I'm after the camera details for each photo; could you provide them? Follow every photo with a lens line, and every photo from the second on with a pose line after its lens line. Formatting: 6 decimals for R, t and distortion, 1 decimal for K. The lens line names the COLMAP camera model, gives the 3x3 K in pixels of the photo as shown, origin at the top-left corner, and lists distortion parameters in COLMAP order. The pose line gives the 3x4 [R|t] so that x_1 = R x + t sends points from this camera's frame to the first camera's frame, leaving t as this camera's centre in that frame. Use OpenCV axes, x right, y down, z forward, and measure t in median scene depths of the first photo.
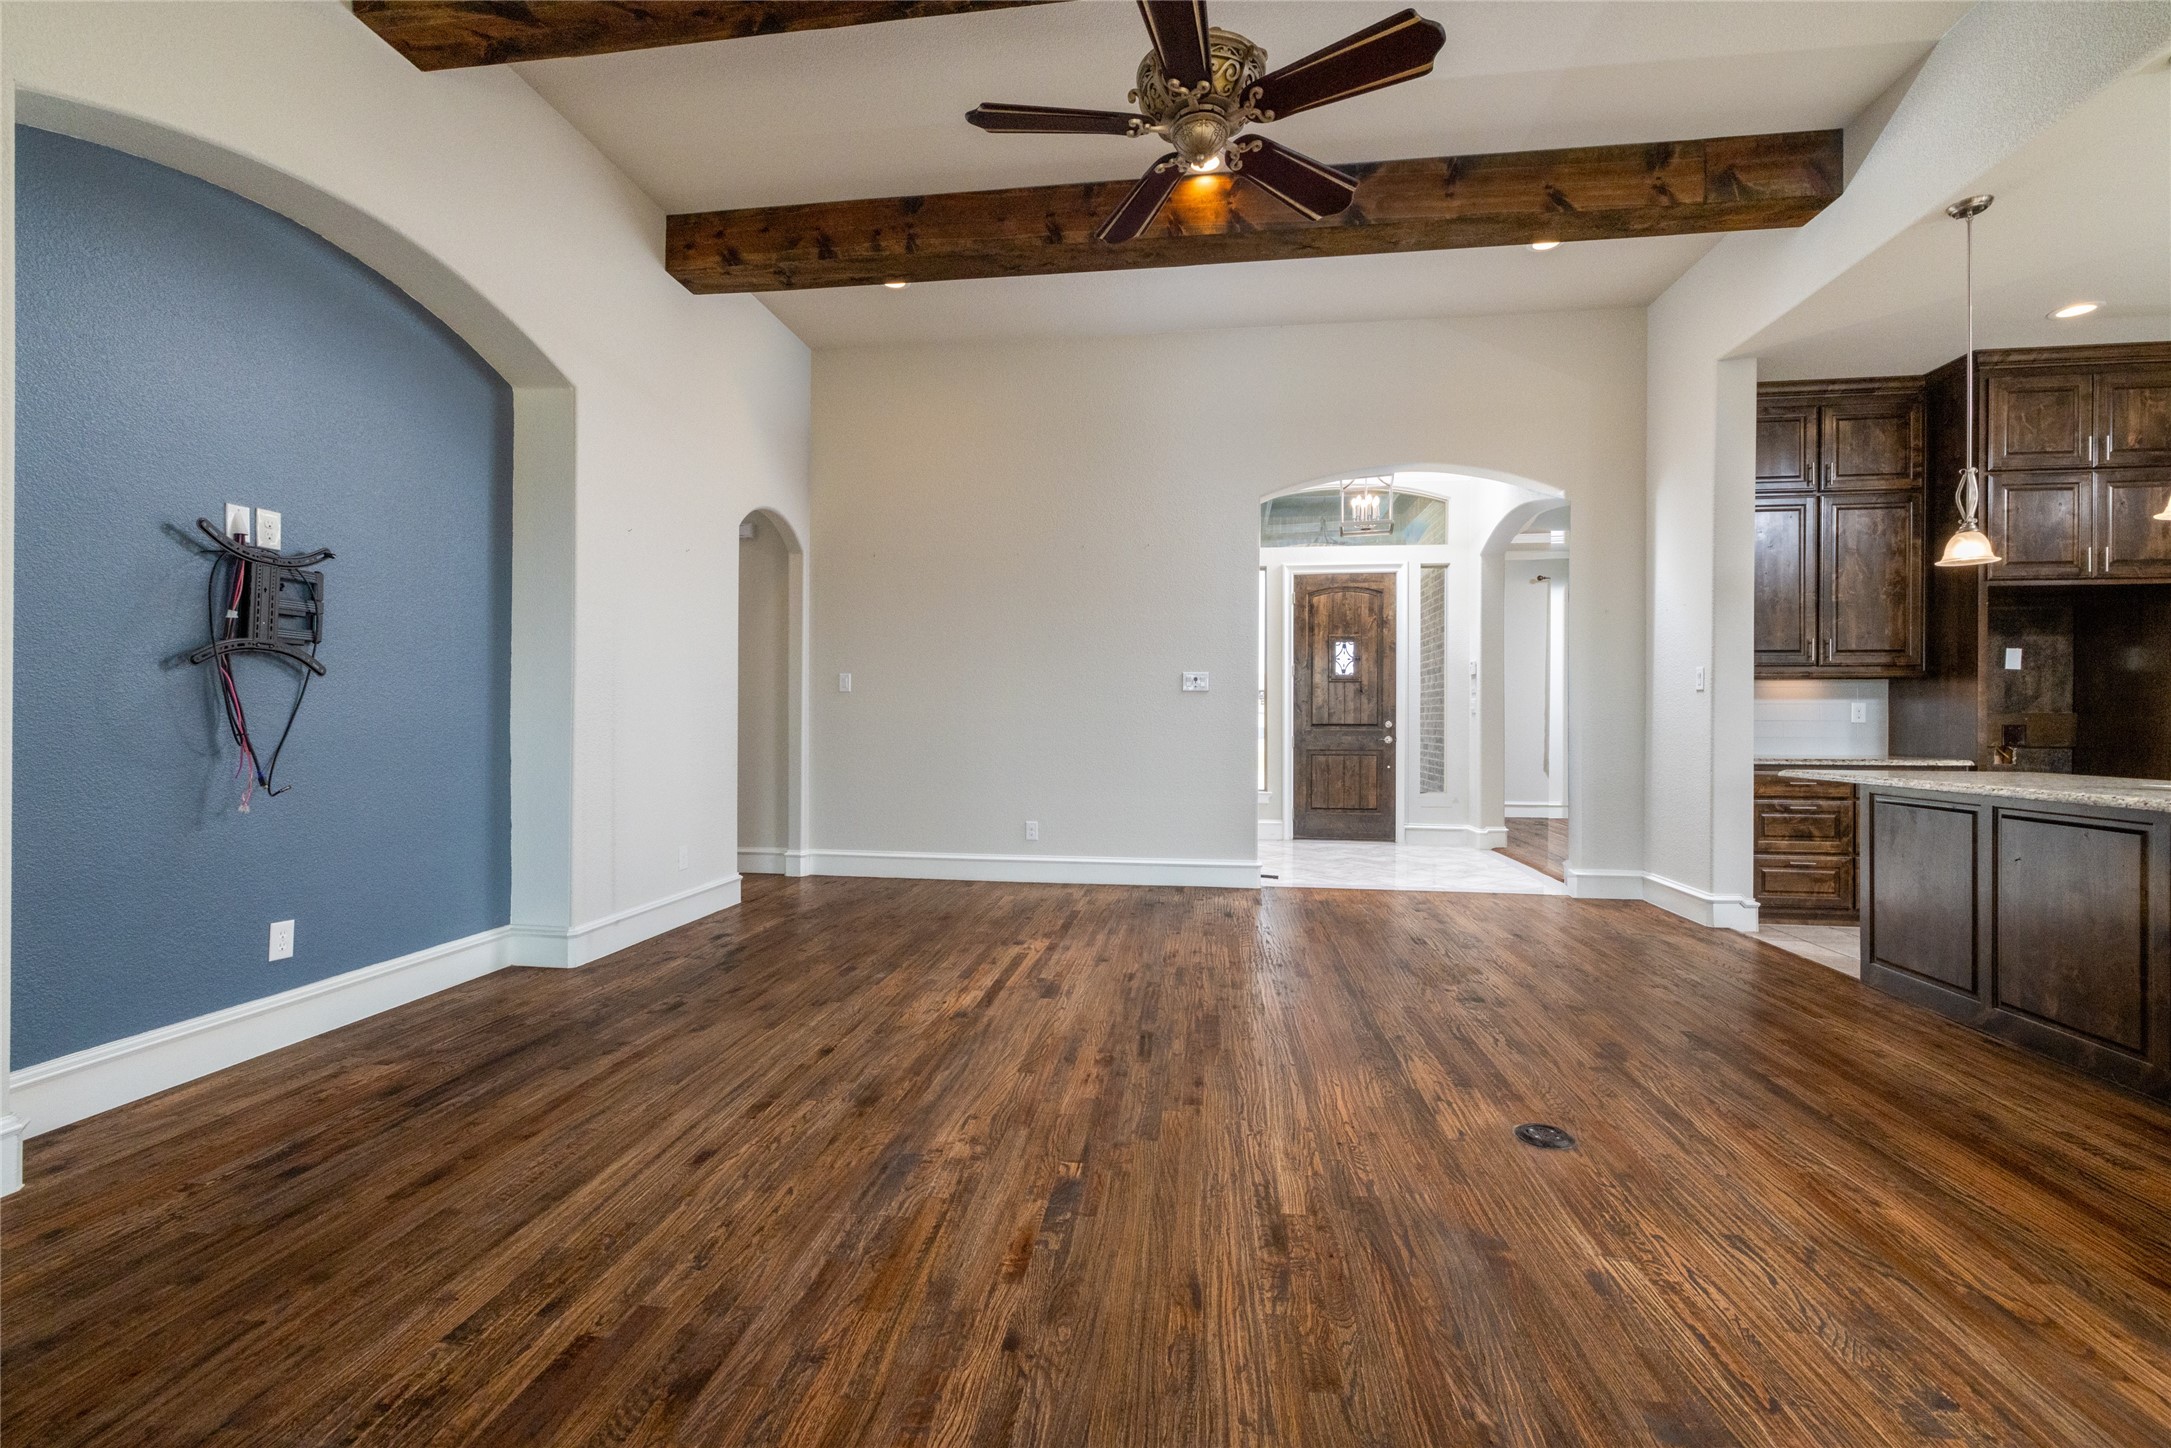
lens RADIAL K [[921.9, 0, 1086.5], [0, 921.9, 719.2], [0, 0, 1]] dist [-0.005910, 0.001516]
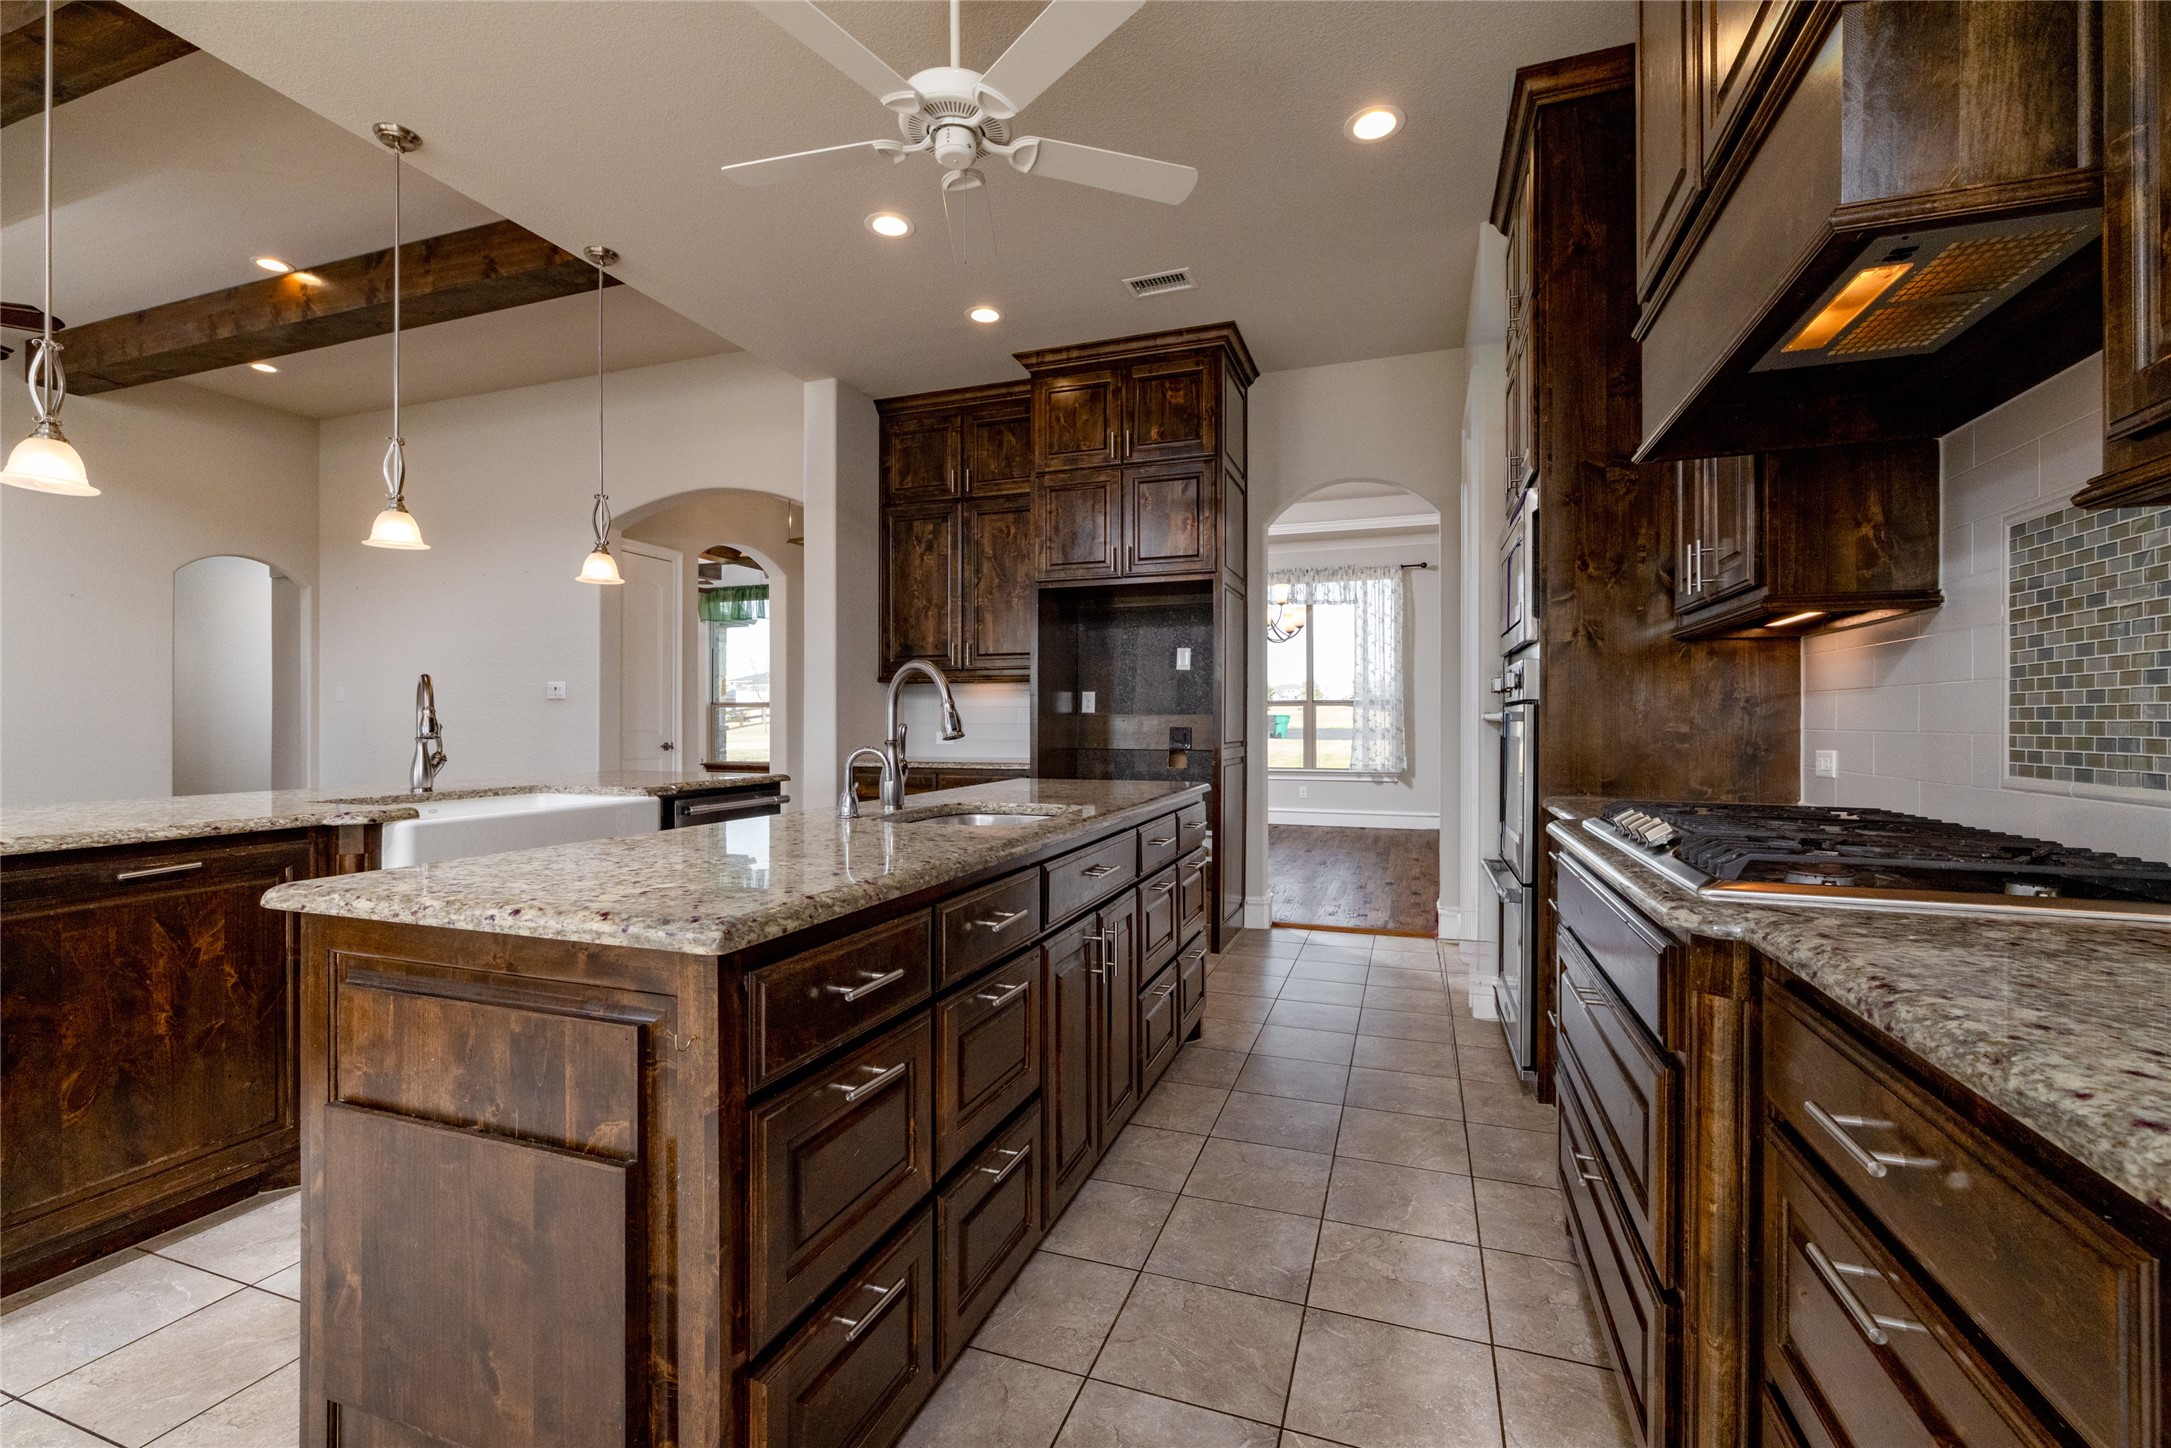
lens RADIAL K [[921.9, 0, 1091.0], [0, 921.9, 728.3], [0, 0, 1]] dist [-0.005910, 0.001516]
pose [[0.979264, -0.003072, -0.202564, 0.709197], [0.004952, 0.999949, 0.008771, -0.000667], [0.202527, -0.009592, 0.979230, 0.015578]]
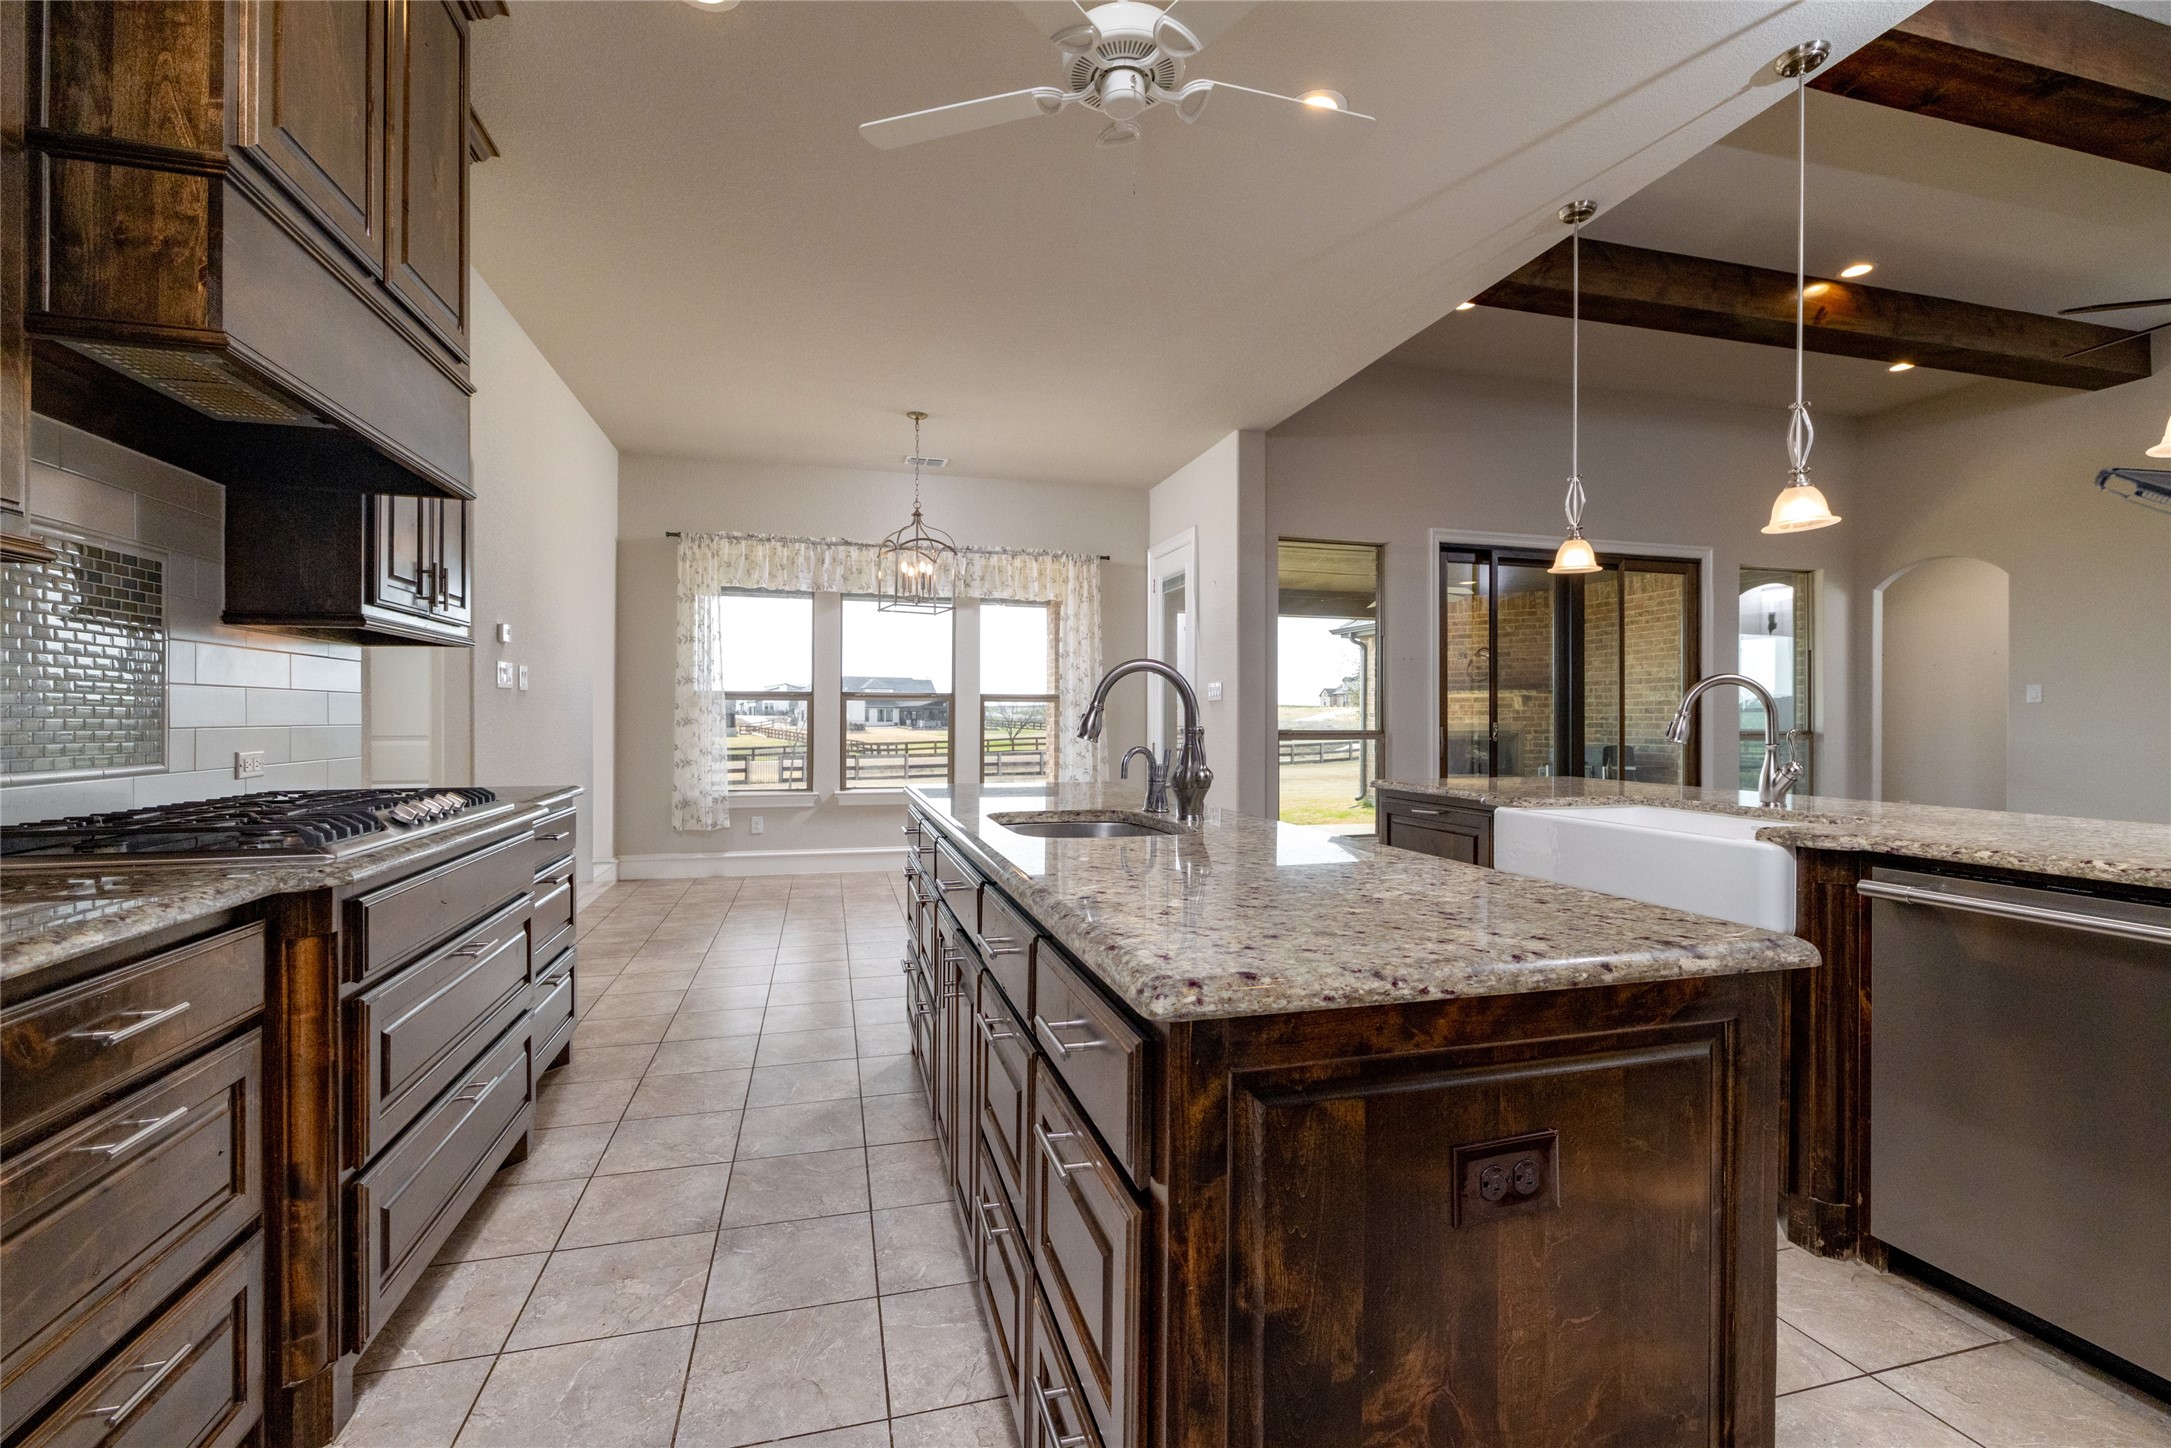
lens RADIAL K [[921.9, 0, 1088.2], [0, 921.9, 715.3], [0, 0, 1]] dist [-0.005910, 0.001516]
pose [[-0.918931, -0.006041, -0.394372, 0.721284], [-0.004112, 0.999975, -0.005736, -0.000873], [0.394397, -0.003650, -0.918933, 0.498735]]
